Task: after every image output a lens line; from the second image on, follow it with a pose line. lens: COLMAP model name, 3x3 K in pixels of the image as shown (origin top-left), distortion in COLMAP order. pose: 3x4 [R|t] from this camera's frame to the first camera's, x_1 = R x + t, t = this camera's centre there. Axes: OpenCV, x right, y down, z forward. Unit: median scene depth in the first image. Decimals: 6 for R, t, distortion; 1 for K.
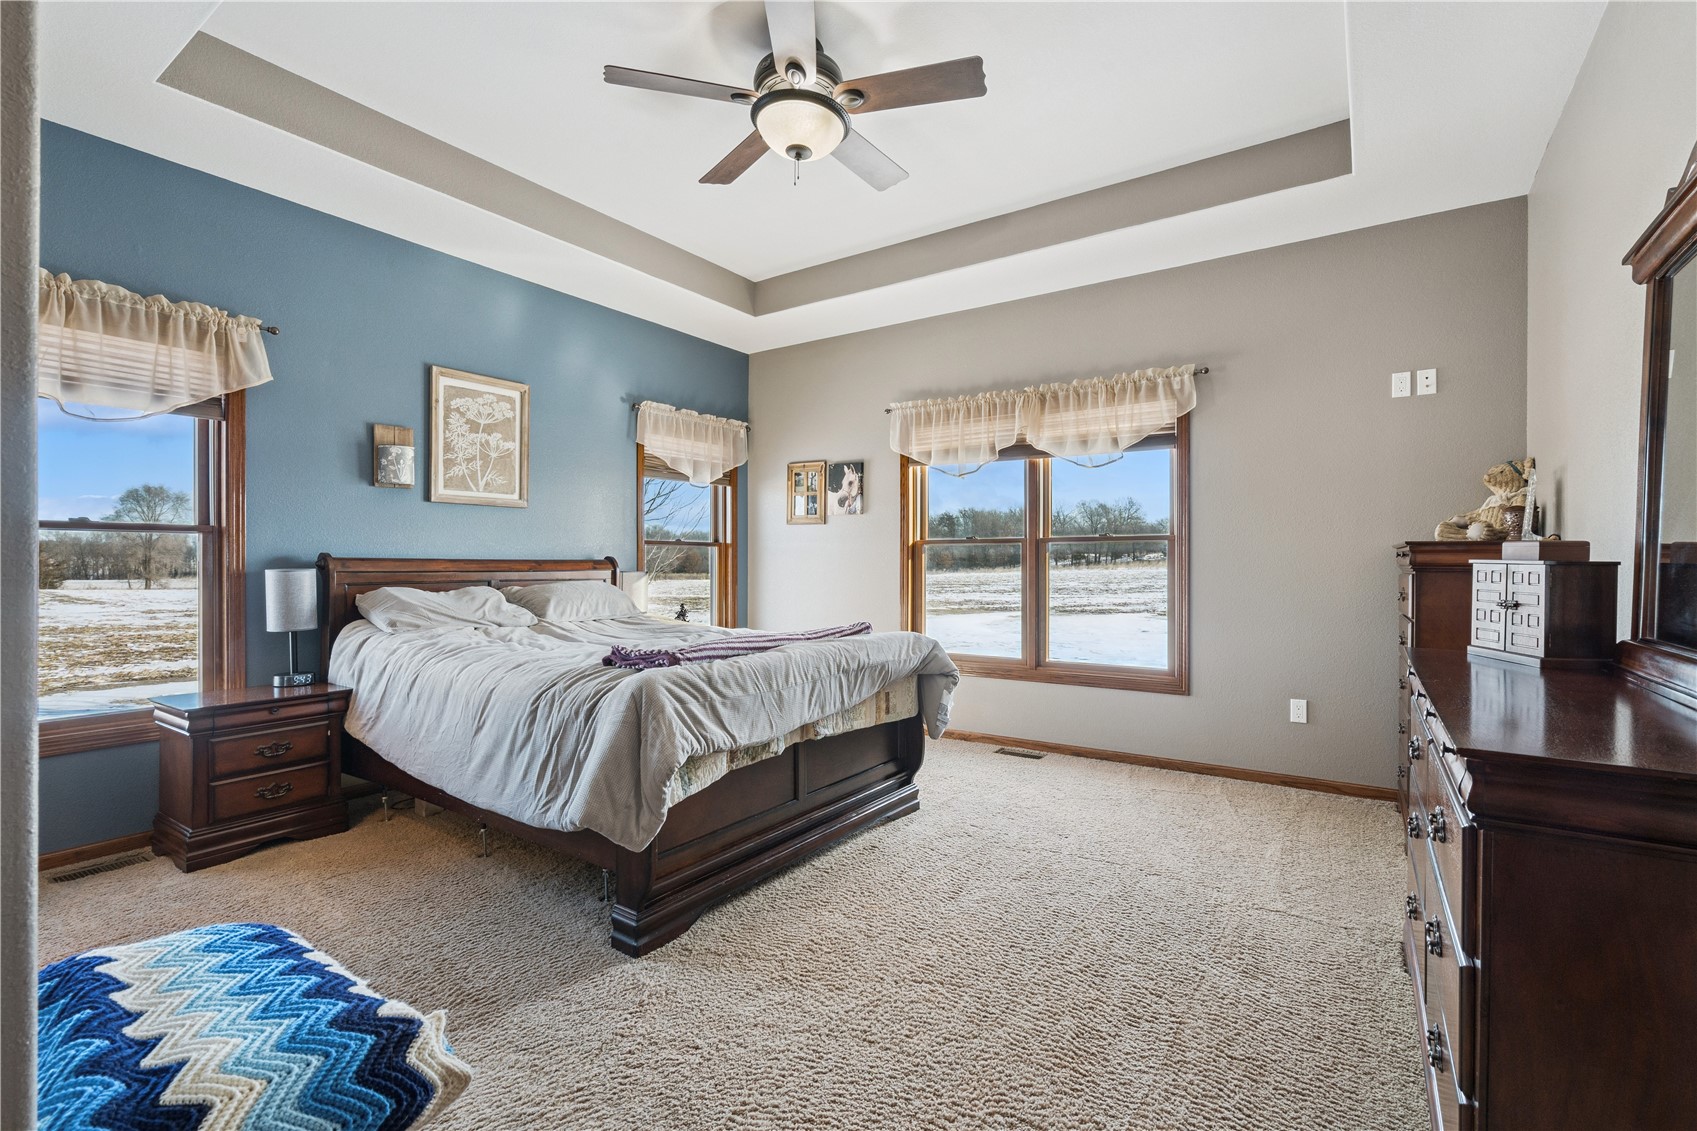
lens RADIAL K [[770.5, 0, 853.9], [0, 770.5, 568.1], [0, 0, 1]] dist [-0.001360, 0.001393]
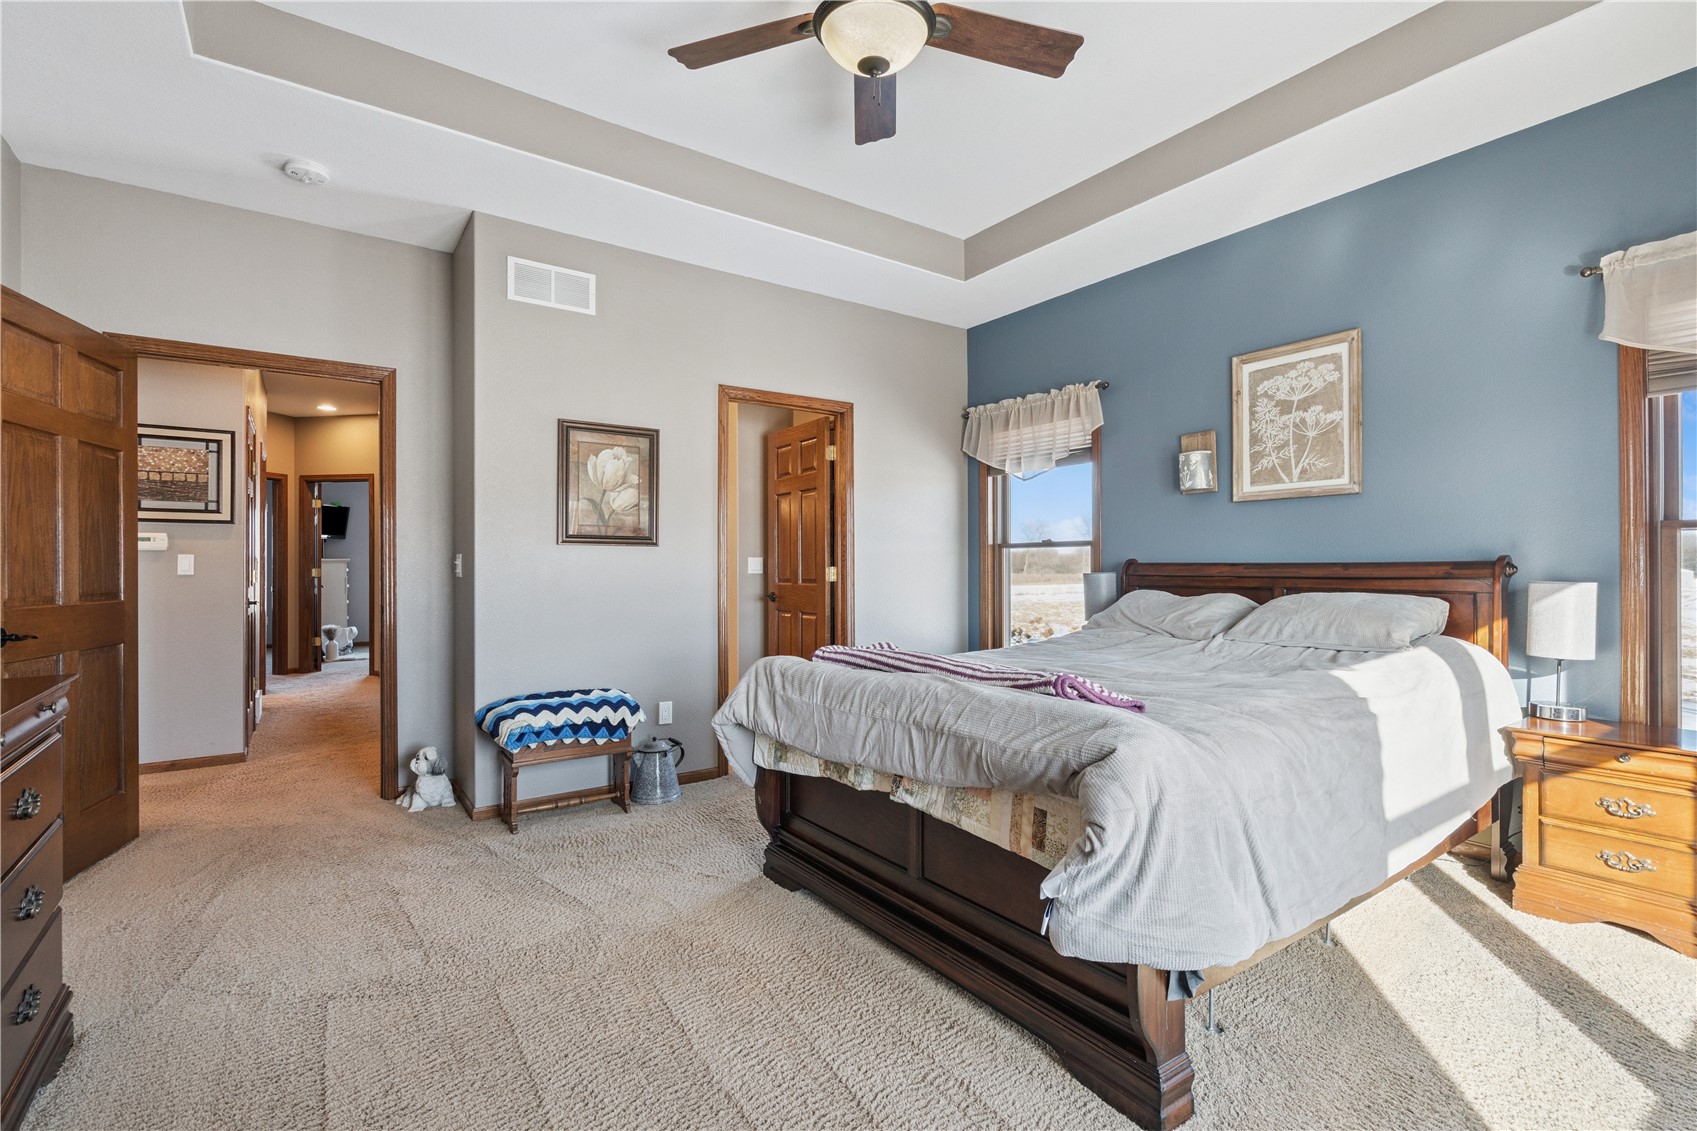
lens RADIAL K [[770.5, 0, 853.9], [0, 770.5, 568.1], [0, 0, 1]] dist [-0.001360, 0.001393]
pose [[-0.335743, 0.002472, -0.941950, 0.481405], [-0.003596, 0.999986, 0.003906, -0.007219], [0.941947, 0.004698, -0.335730, 0.856602]]
